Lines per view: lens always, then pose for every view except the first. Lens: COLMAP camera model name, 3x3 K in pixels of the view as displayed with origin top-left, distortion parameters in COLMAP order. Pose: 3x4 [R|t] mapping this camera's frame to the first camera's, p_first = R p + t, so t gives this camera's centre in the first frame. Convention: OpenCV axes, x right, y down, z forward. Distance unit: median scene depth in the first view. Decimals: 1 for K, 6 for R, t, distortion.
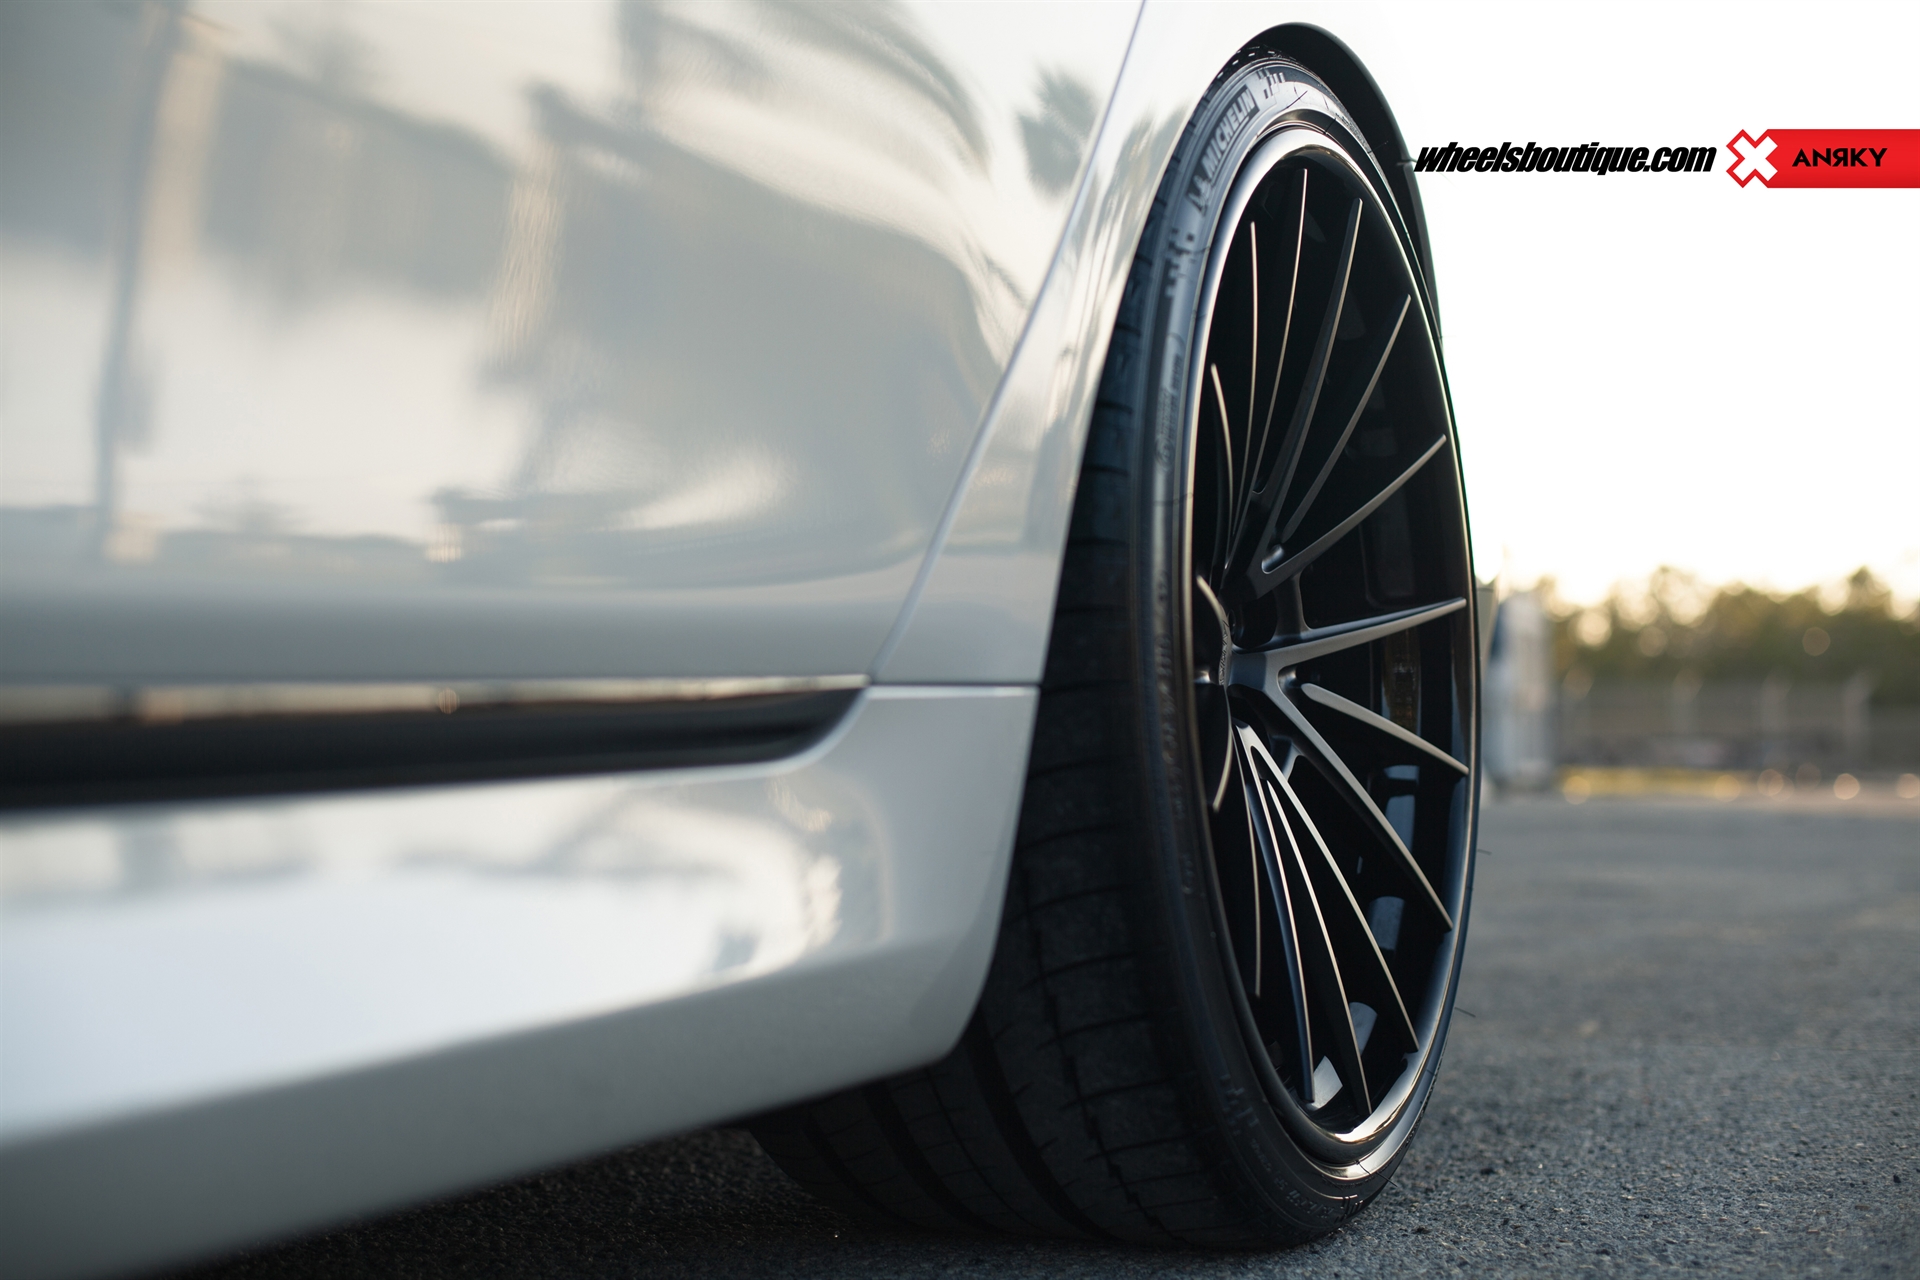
lens RADIAL K [[2815.9, 0, 960.0], [0, 2815.9, 640.0], [0, 0, 1]] dist [-0.119801, 0.023871]
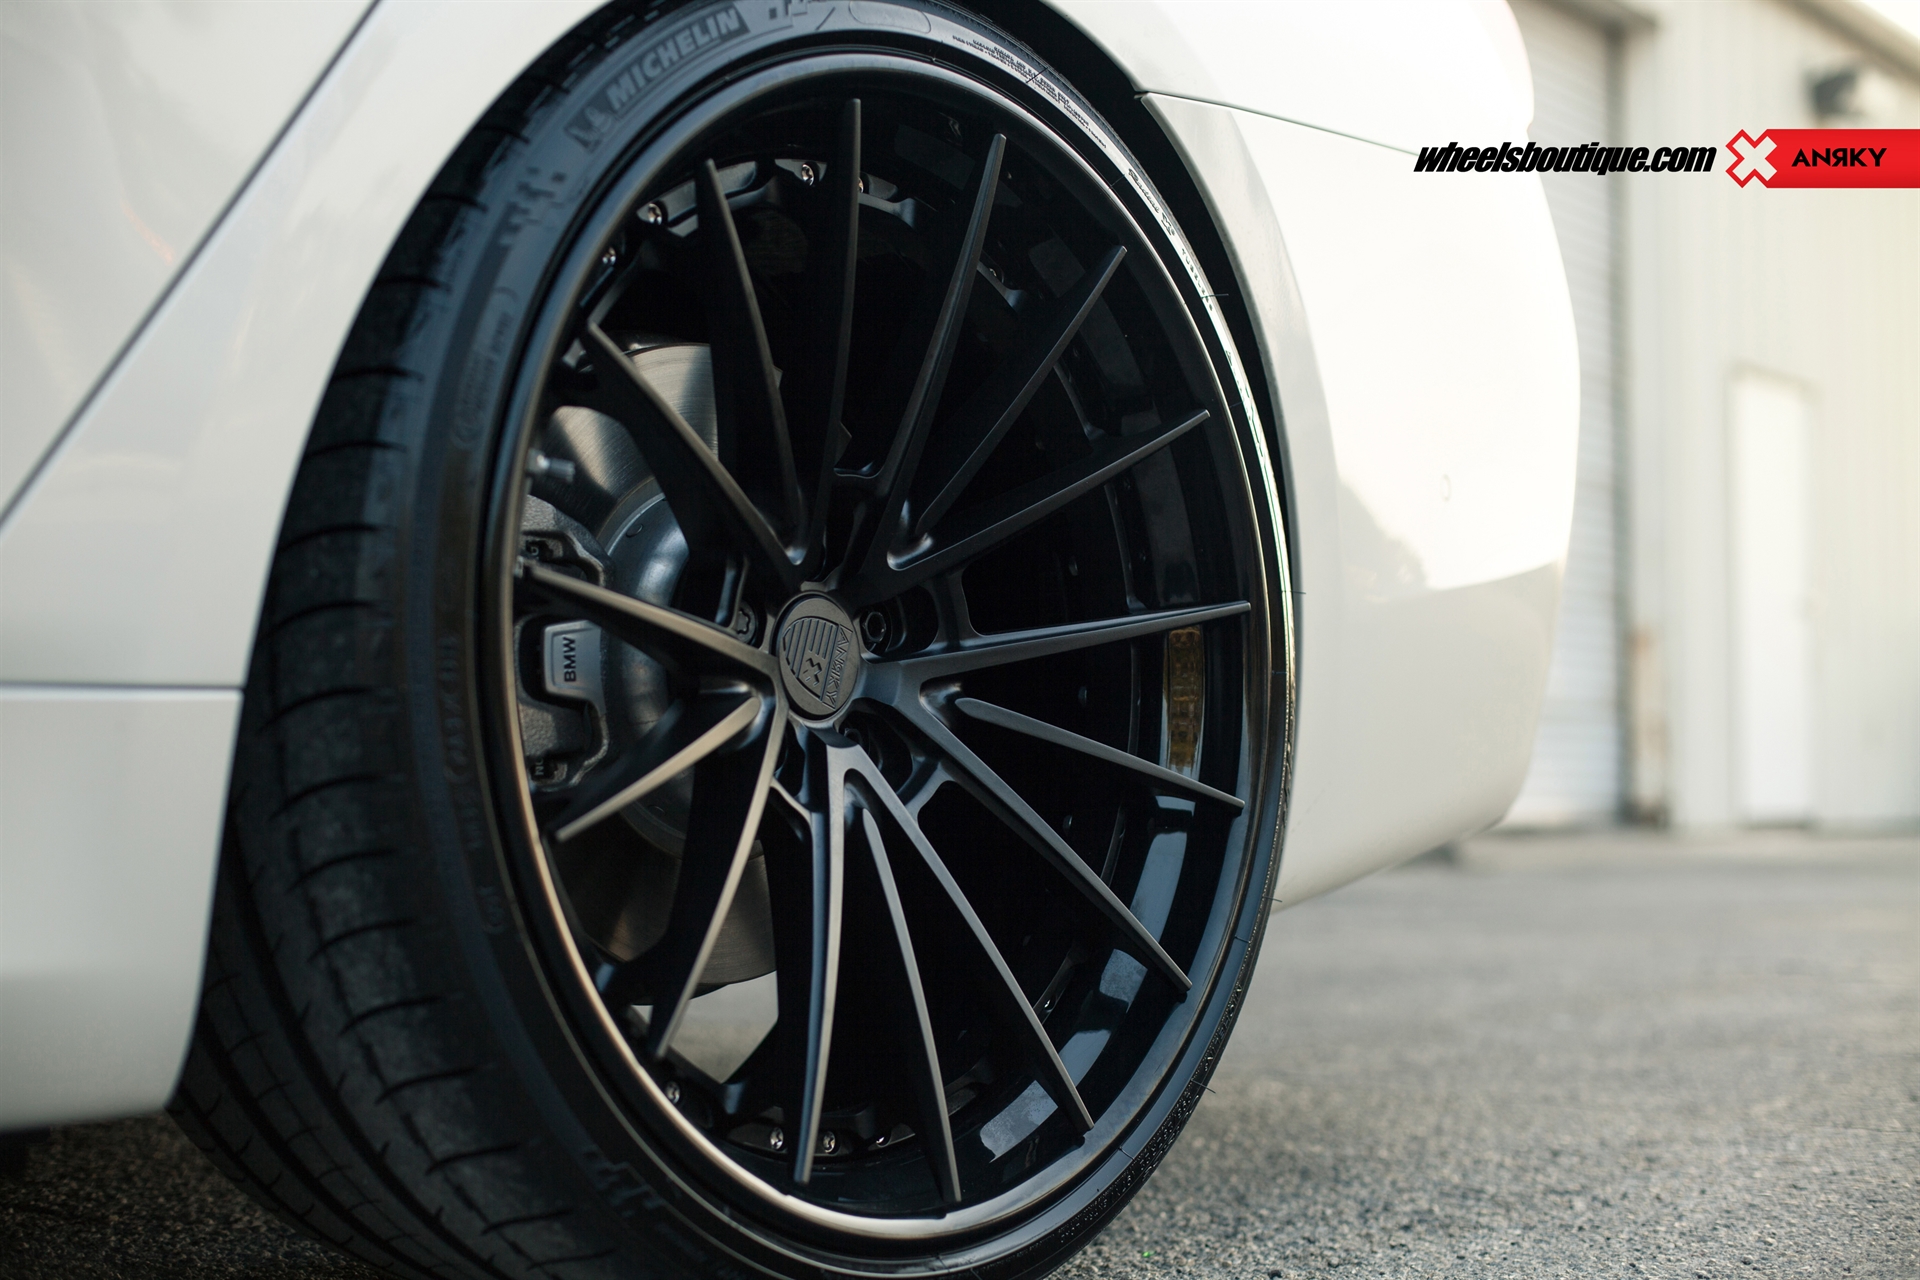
lens RADIAL K [[2815.9, 0, 960.0], [0, 2815.9, 640.0], [0, 0, 1]] dist [-0.119801, 0.023871]
pose [[0.959090, 0.002183, -0.283092, 0.442015], [-0.004656, 0.999957, -0.008064, 0.005889], [0.283062, 0.009052, 0.959059, 0.203756]]
